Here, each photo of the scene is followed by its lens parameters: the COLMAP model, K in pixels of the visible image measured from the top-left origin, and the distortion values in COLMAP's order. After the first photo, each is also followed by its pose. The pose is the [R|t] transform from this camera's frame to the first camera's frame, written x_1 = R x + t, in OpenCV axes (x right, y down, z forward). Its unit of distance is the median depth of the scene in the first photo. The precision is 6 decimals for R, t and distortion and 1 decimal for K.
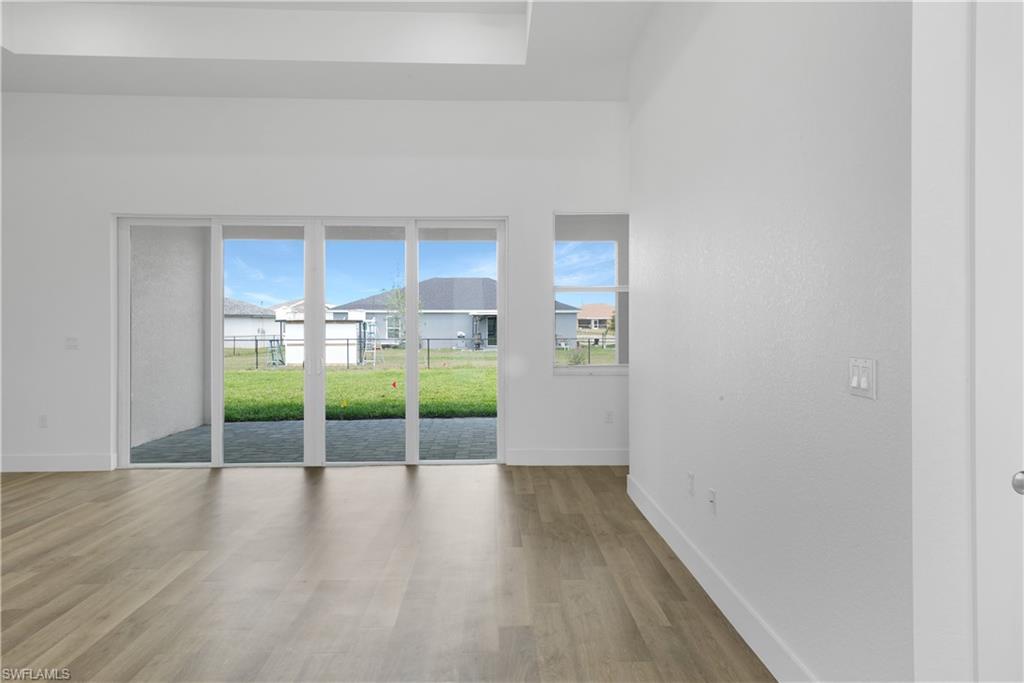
lens RADIAL K [[596.3, 0, 504.9], [0, 596.3, 318.5], [0, 0, 1]] dist [0.035179, -0.000102]
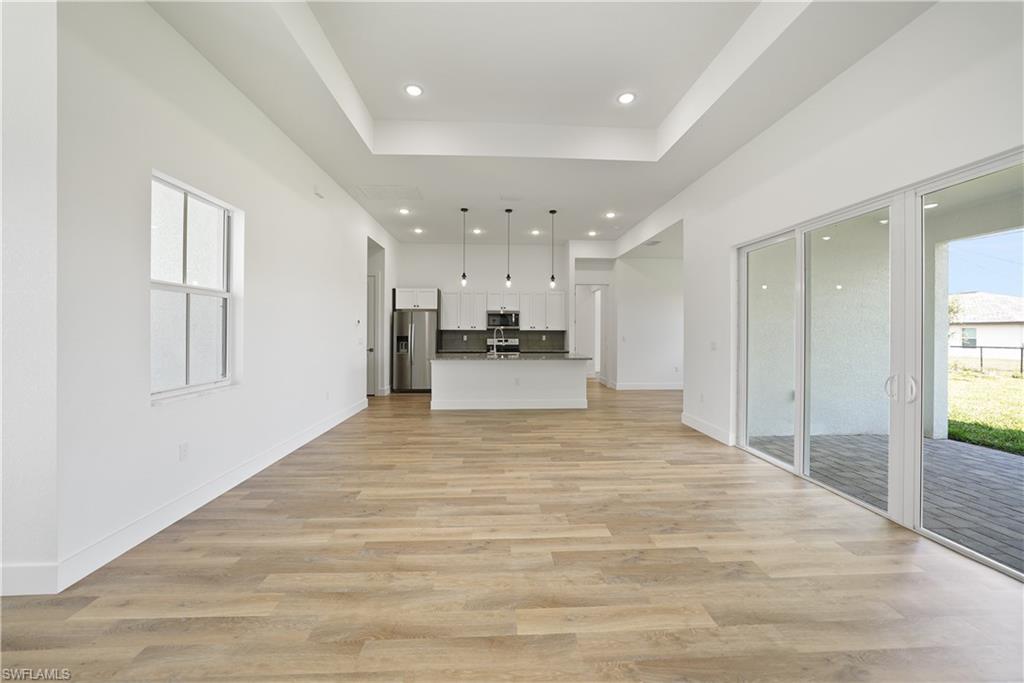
lens RADIAL K [[371.6, 0, 509.1], [0, 371.6, 330.4], [0, 0, 1]] dist [-0.017359, 0.000098]
pose [[0.030143, 0.000298, -0.999546, 0.126002], [0.004839, 0.999988, 0.000445, 0.002123], [0.999534, -0.004850, 0.030141, 0.530790]]
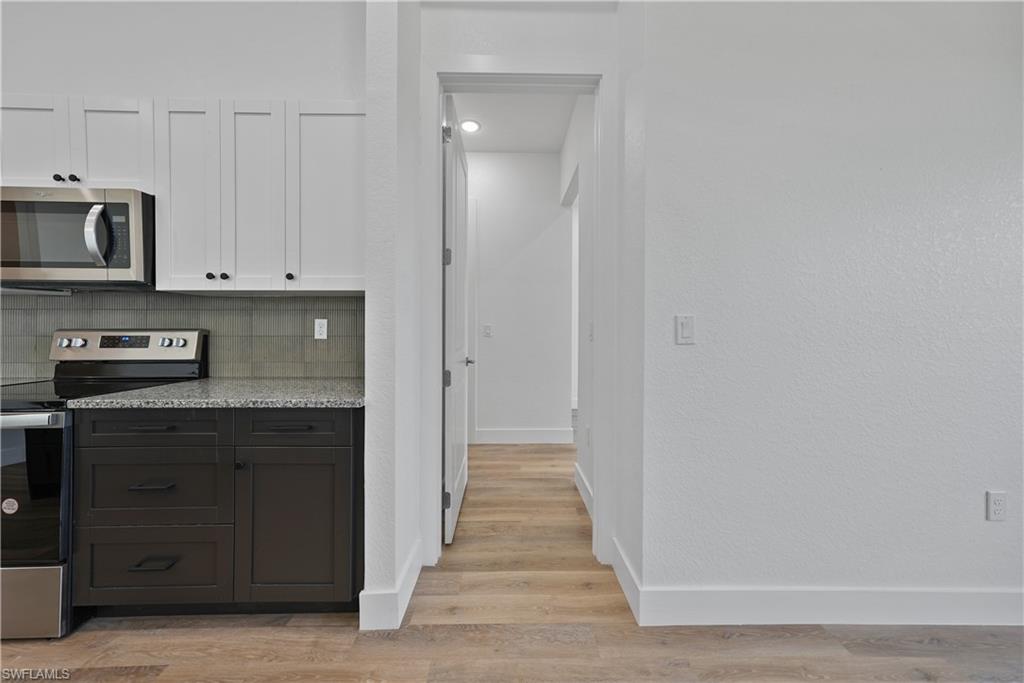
lens RADIAL K [[338.7, 0, 508.9], [0, 338.7, 337.3], [0, 0, 1]] dist [0.000519, 0.000111]
pose [[-0.031035, 0.022960, -0.999255, -1.190142], [0.006437, 0.999720, 0.022770, 0.039325], [0.999498, -0.005725, -0.031174, 0.947986]]
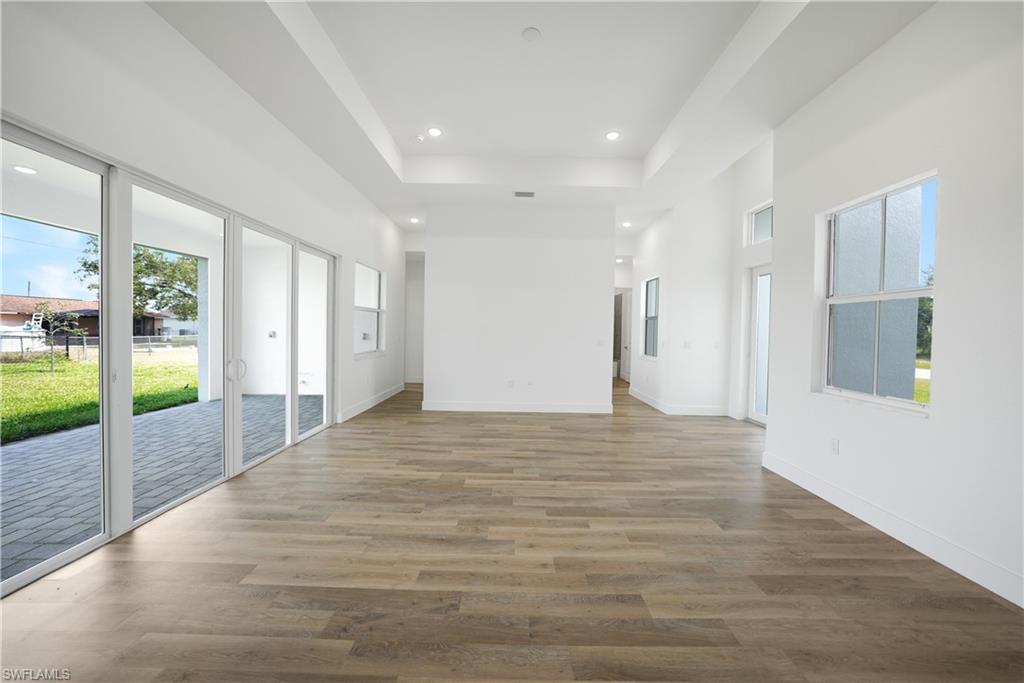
lens RADIAL K [[352.4, 0, 514.9], [0, 352.4, 334.4], [0, 0, 1]] dist [-0.011370, 0.000038]
pose [[0.013507, -0.010442, 0.999854, -0.920512], [-0.026316, 0.999595, 0.010794, 0.002621], [-0.999562, -0.026457, 0.013227, 0.585911]]
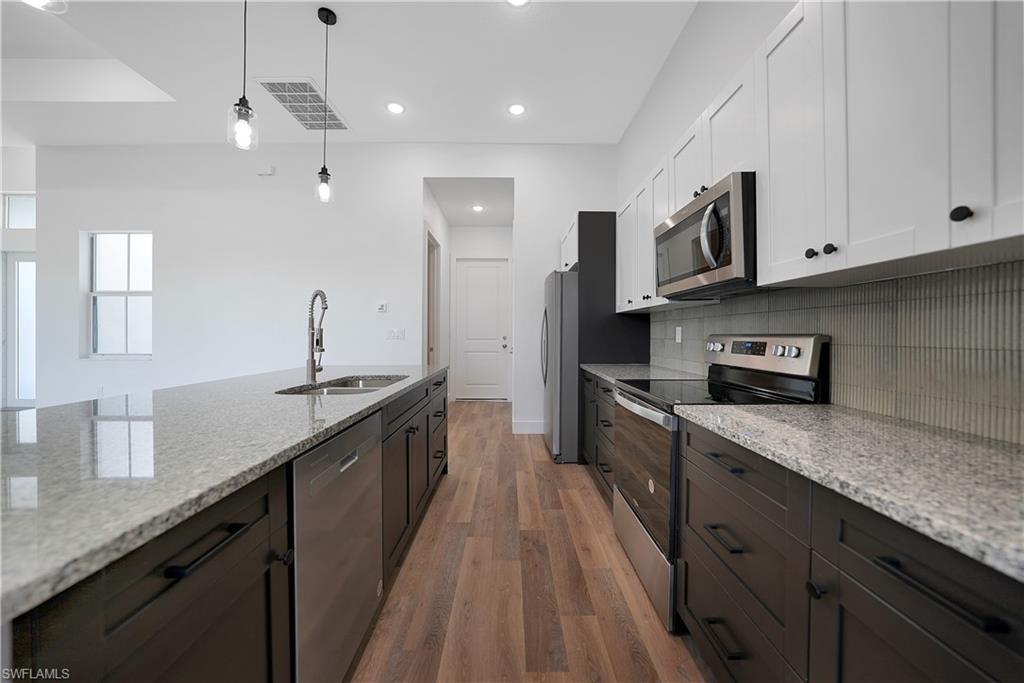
lens RADIAL K [[363.0, 0, 515.4], [0, 363.0, 327.5], [0, 0, 1]] dist [0.000752, 0.000412]
pose [[-0.999893, 0.000328, 0.014614, -1.309783], [-0.000054, 0.999660, -0.026085, 0.038948], [-0.014618, -0.026083, -0.999553, 0.889733]]
